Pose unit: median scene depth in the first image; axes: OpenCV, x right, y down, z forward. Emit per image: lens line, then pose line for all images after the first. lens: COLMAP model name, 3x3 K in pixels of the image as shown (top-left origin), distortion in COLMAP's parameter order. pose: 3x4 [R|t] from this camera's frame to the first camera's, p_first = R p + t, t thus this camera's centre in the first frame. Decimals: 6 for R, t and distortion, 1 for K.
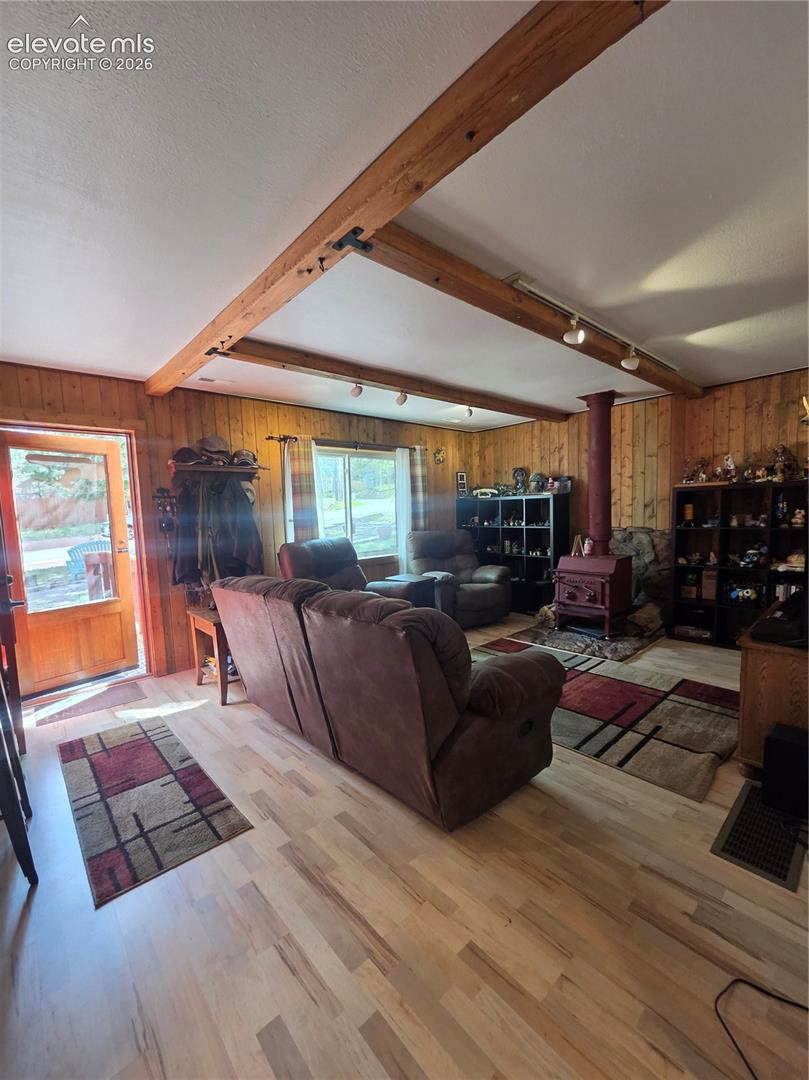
lens RADIAL K [[444.6, 0, 409.2], [0, 444.6, 553.6], [0, 0, 1]] dist [-0.009590, 0.001313]
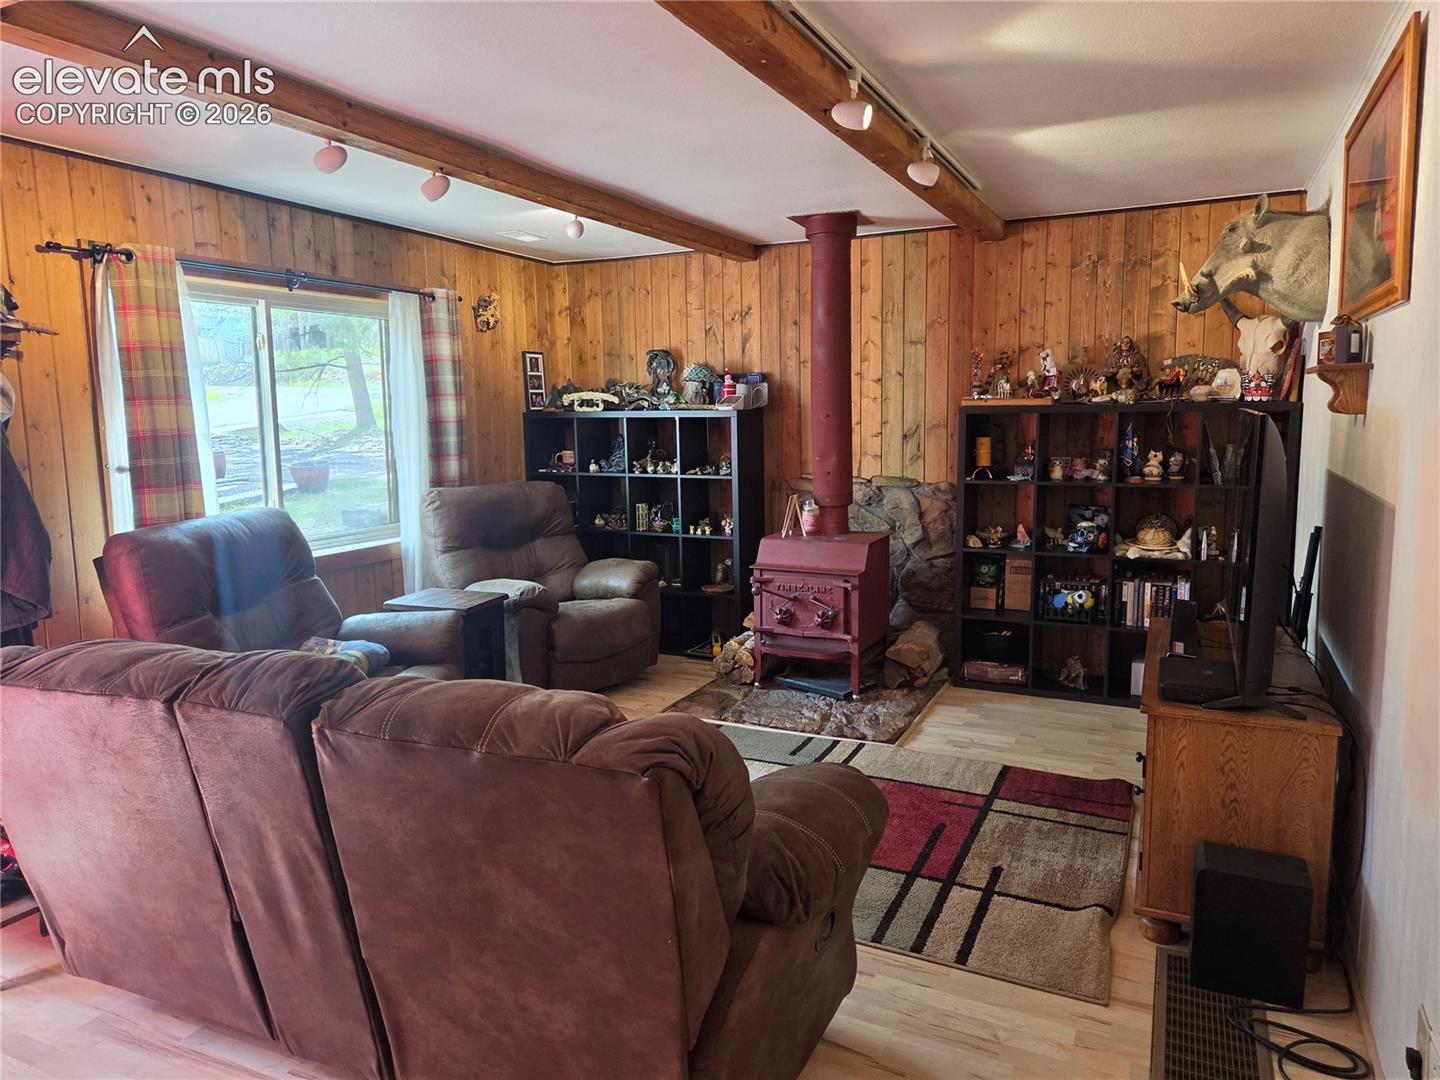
lens RADIAL K [[952.5, 0, 725.9], [0, 952.5, 530.5], [0, 0, 1]] dist [0.048521, -0.028867]
pose [[0.925607, -0.028363, 0.377423, -0.108049], [0.019535, 0.999439, 0.027199, -0.036141], [-0.377983, -0.017802, 0.925641, 0.034018]]
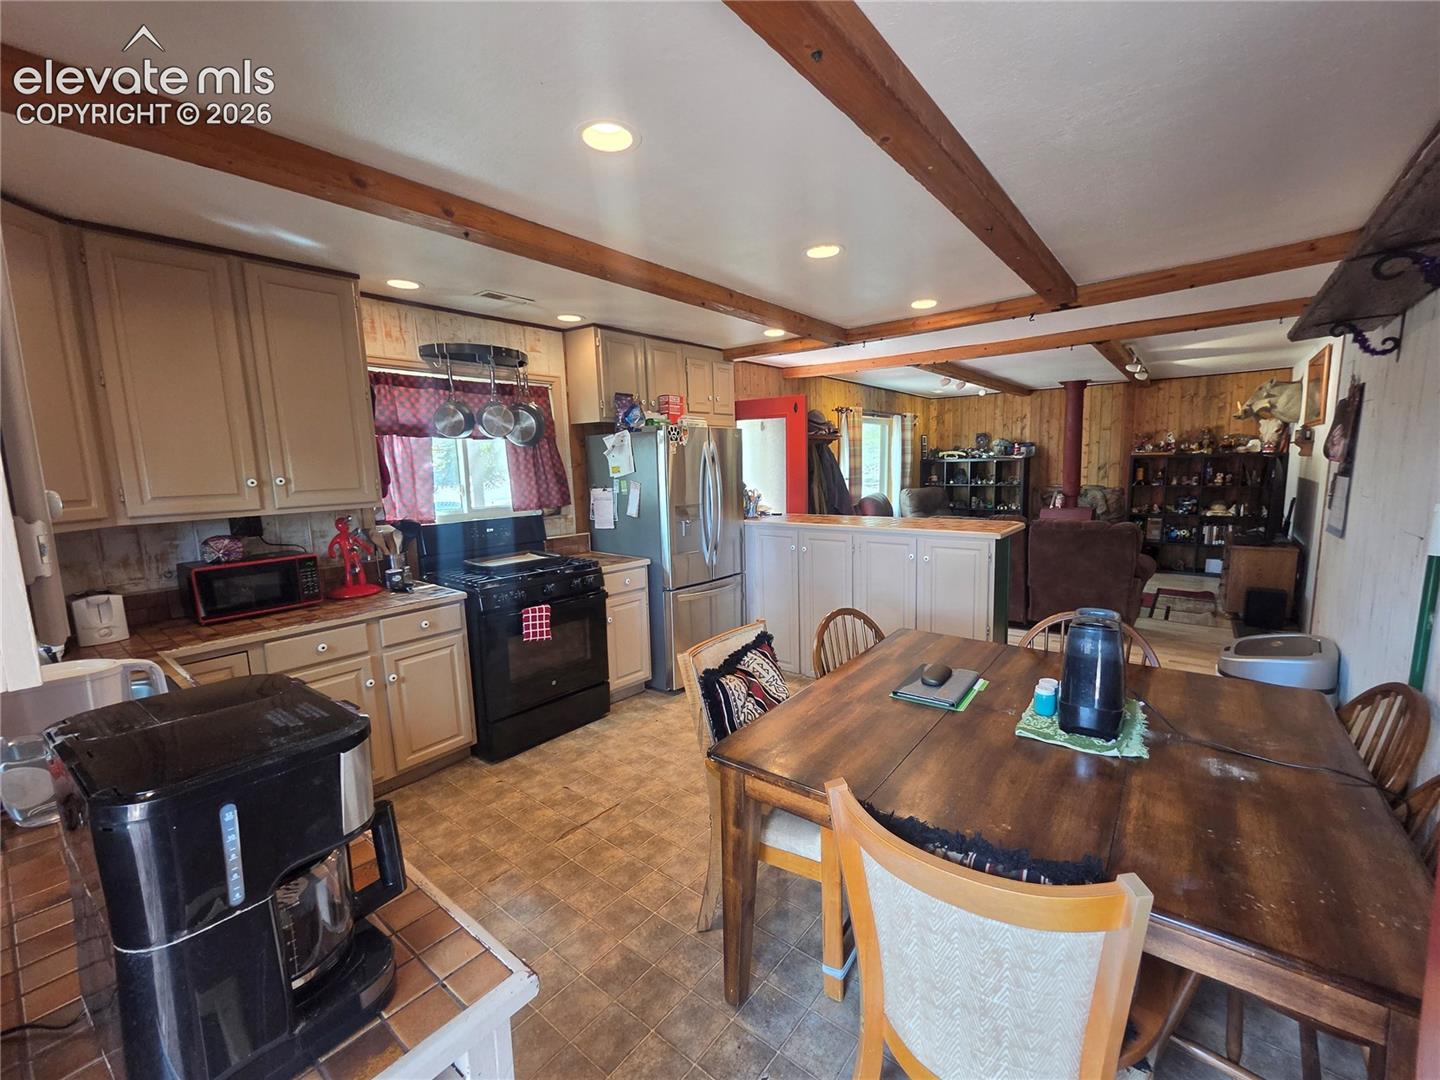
lens RADIAL K [[592.8, 0, 732.1], [0, 592.8, 545.2], [0, 0, 1]] dist [-0.009590, 0.001313]
pose [[0.985293, -0.013915, 0.170306, -0.899671], [0.007349, 0.999207, 0.039127, 0.042869], [-0.170716, -0.037301, 0.984614, -0.558313]]
